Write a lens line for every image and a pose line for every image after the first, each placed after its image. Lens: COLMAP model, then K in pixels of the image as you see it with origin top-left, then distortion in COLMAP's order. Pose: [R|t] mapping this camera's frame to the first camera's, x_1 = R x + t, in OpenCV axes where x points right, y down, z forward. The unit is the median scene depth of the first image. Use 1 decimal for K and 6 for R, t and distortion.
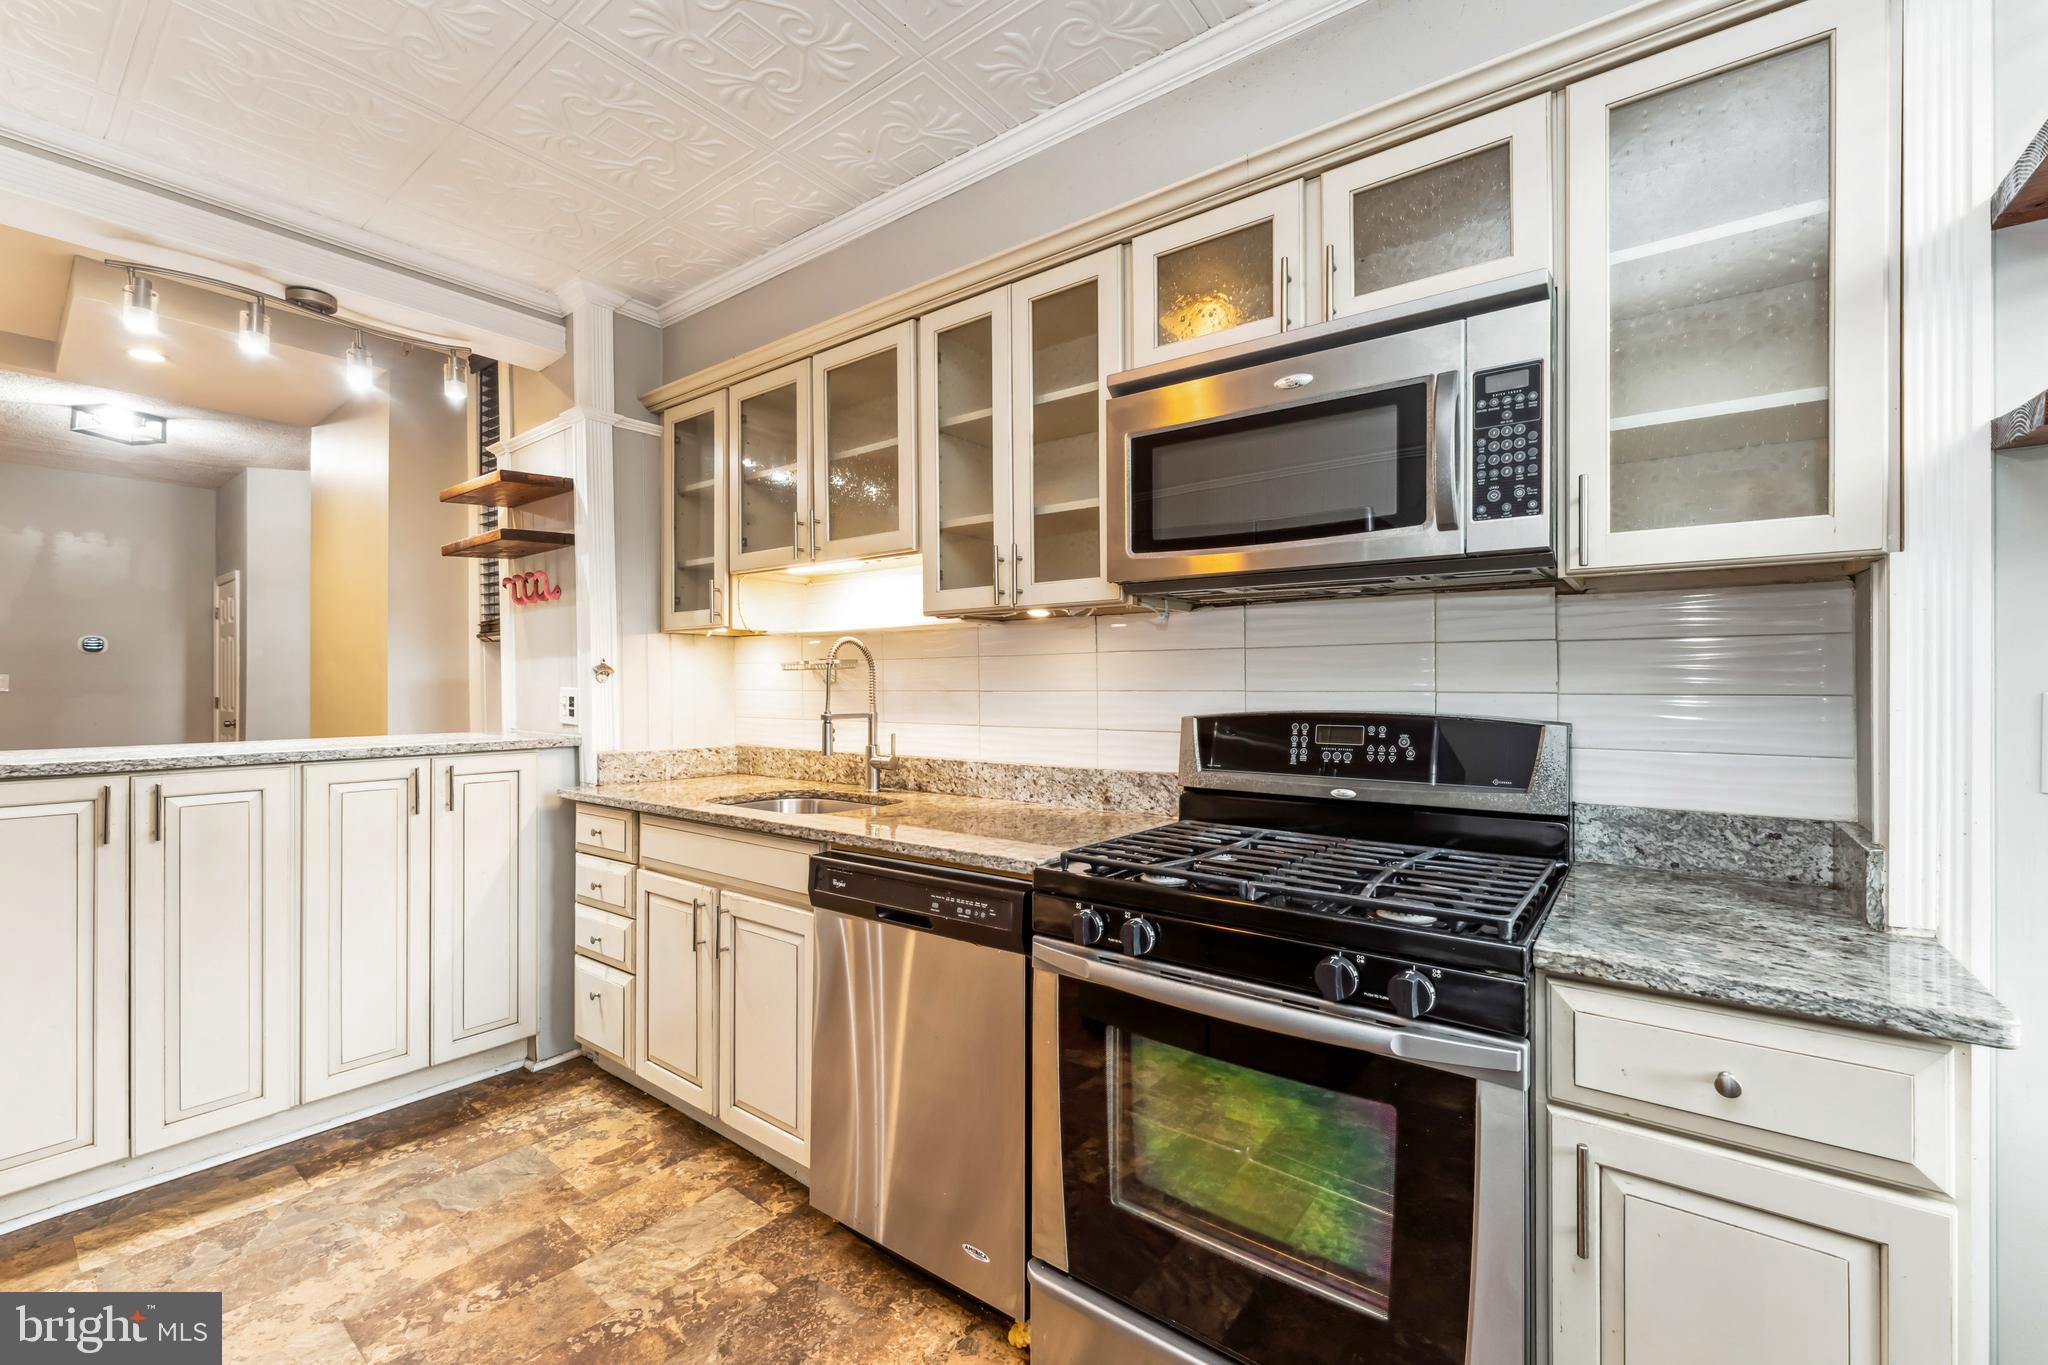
lens RADIAL K [[842.2, 0, 1016.4], [0, 842.2, 675.9], [0, 0, 1]] dist [-0.000624, -0.000039]
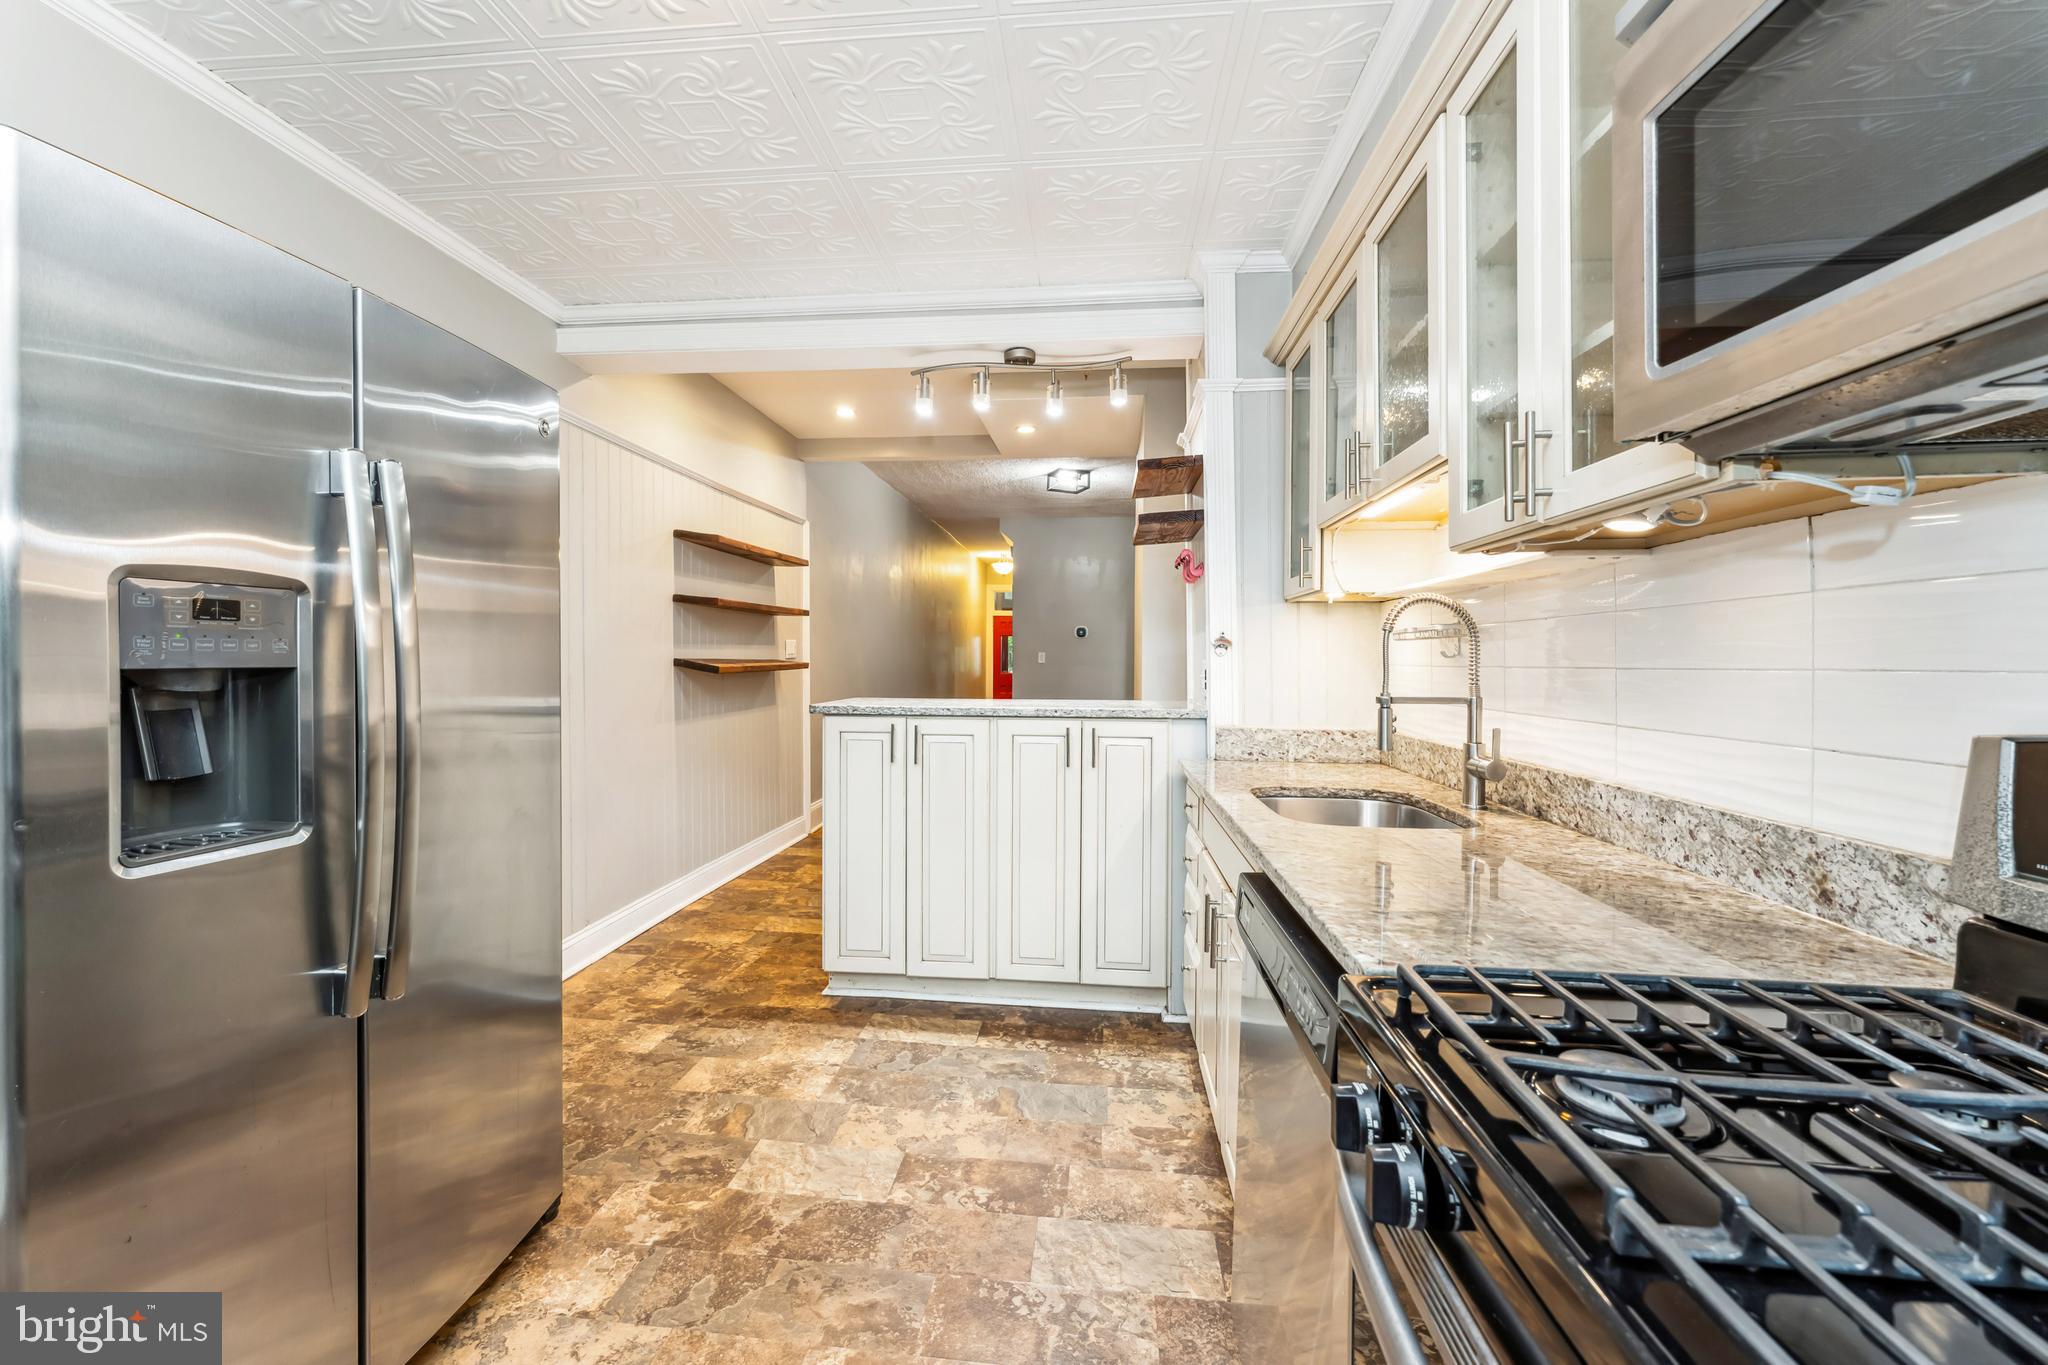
lens RADIAL K [[829.9, 0, 1015.8], [0, 829.9, 664.9], [0, 0, 1]] dist [-0.001019, -0.000015]
pose [[0.533012, 0.008746, -0.846062, 0.261255], [0.003517, 0.999915, 0.012552, 0.007463], [0.846100, -0.009666, 0.532936, 0.359950]]
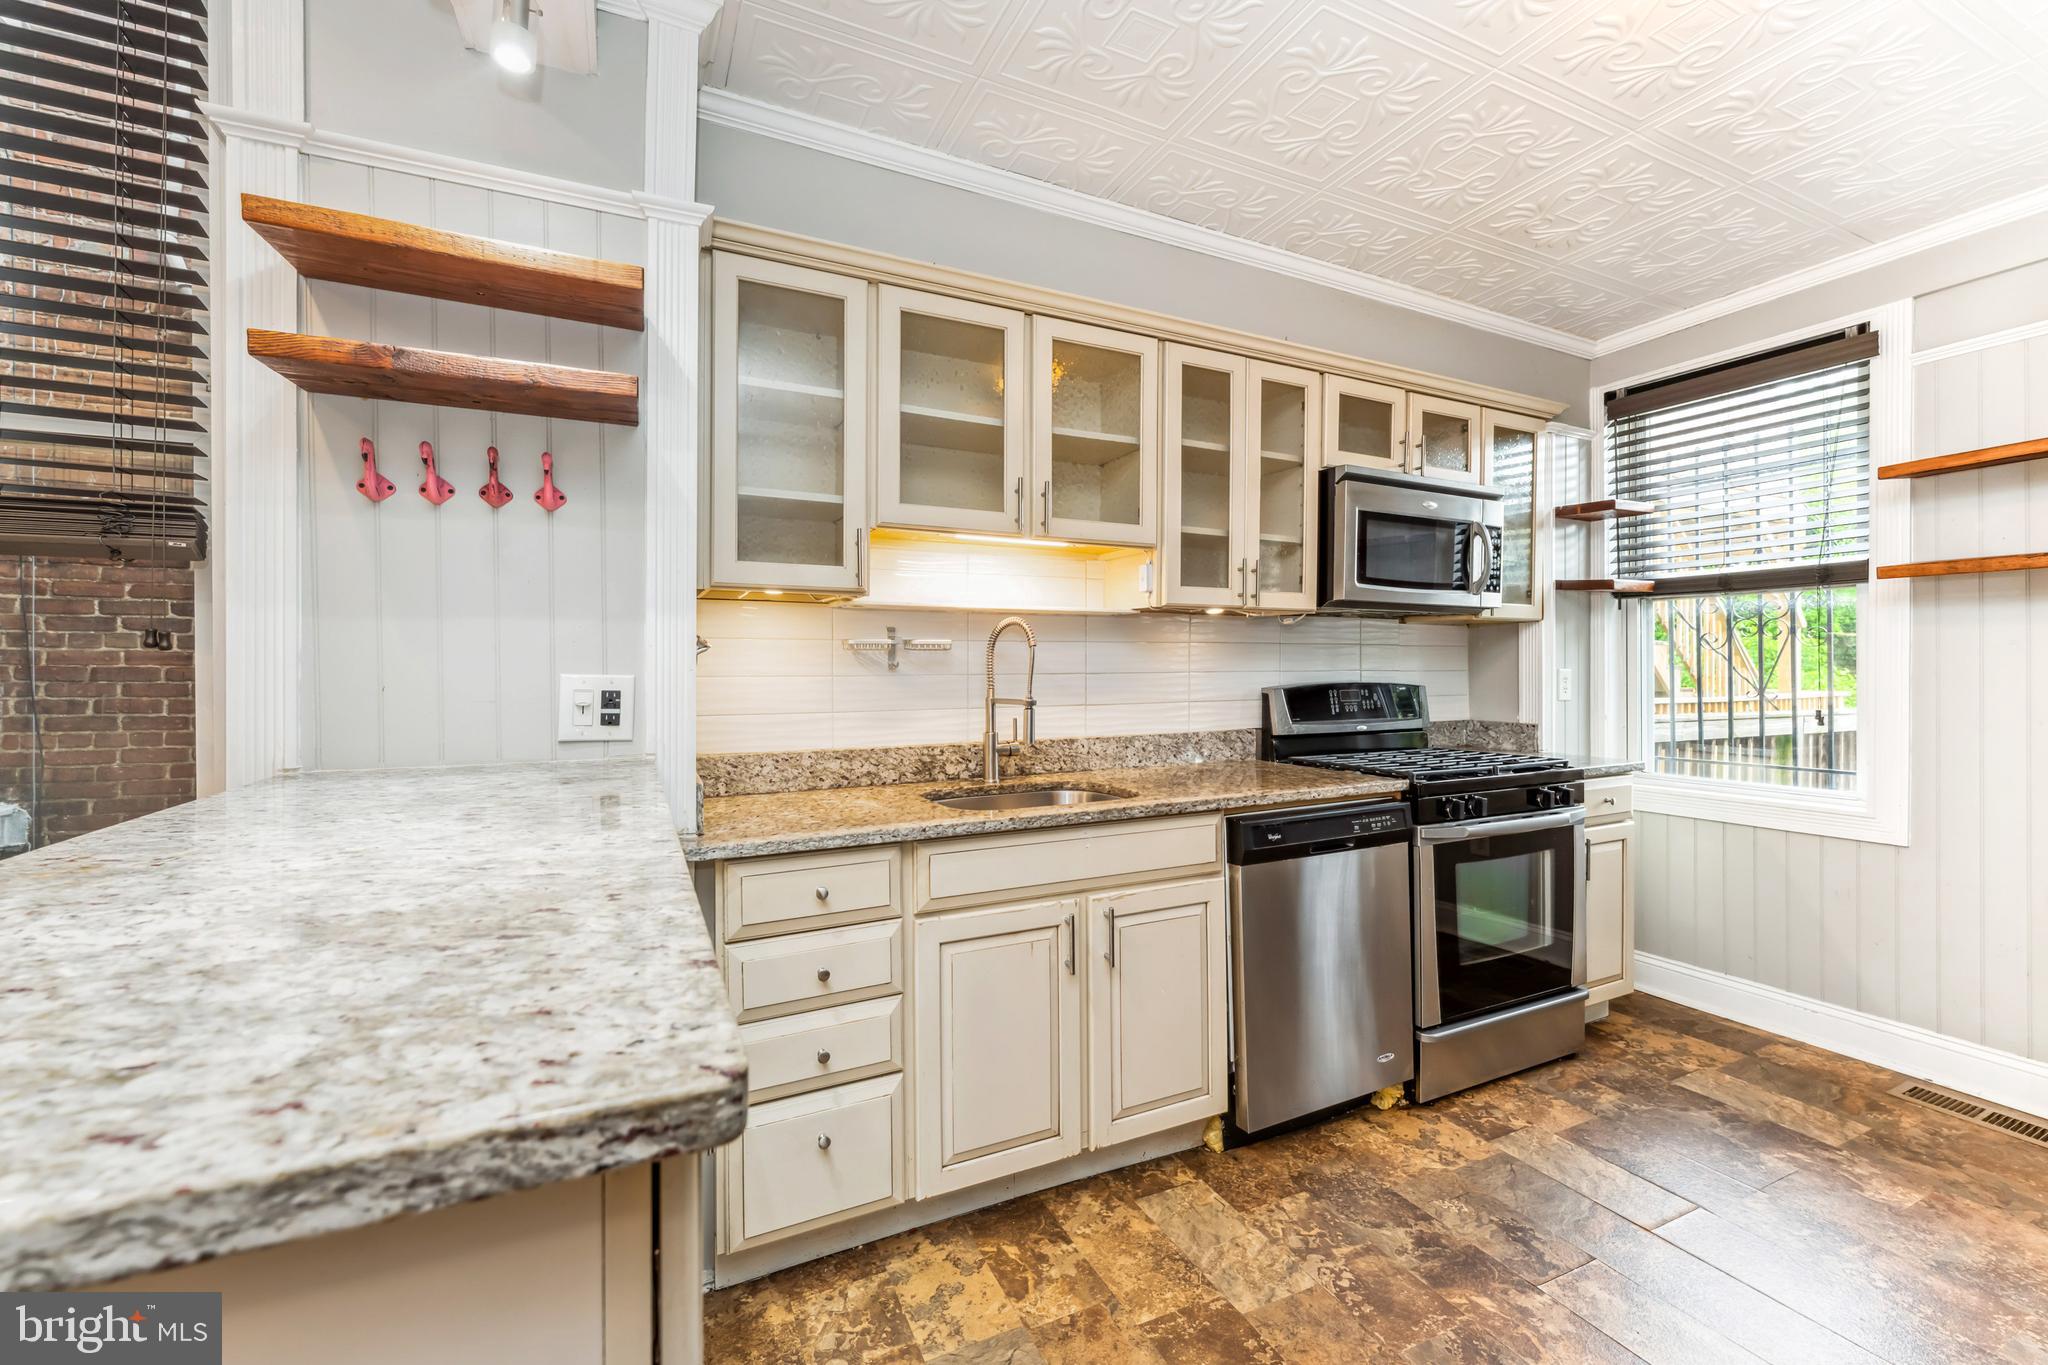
lens RADIAL K [[826.3, 0, 1016.3], [0, 826.3, 658.5], [0, 0, 1]] dist [-0.001173, -0.000149]
pose [[0.457265, 0.008910, 0.889286, -1.180025], [-0.006525, 0.999957, -0.006664, 0.007057], [-0.889307, -0.002756, 0.457303, 0.669067]]
